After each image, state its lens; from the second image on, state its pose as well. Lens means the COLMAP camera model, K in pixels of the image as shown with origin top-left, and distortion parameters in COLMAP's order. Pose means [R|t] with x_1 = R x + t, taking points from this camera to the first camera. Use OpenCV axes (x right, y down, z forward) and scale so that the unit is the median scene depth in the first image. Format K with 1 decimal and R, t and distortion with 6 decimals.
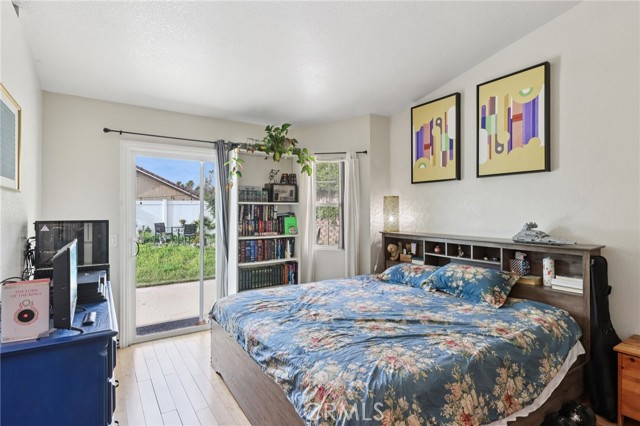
lens RADIAL K [[338.4, 0, 318.8], [0, 338.4, 211.4], [0, 0, 1]] dist [0.010022, -0.001749]
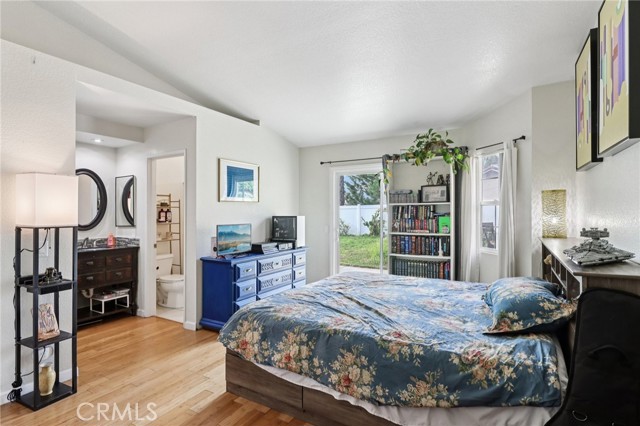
lens RADIAL K [[338.4, 0, 307.9], [0, 338.4, 216.2], [0, 0, 1]] dist [0.010022, -0.001749]
pose [[0.406825, 0.010535, -0.913445, 0.759054], [0.000717, 0.999930, 0.011852, 0.003067], [0.913506, -0.005477, 0.406789, 0.221682]]
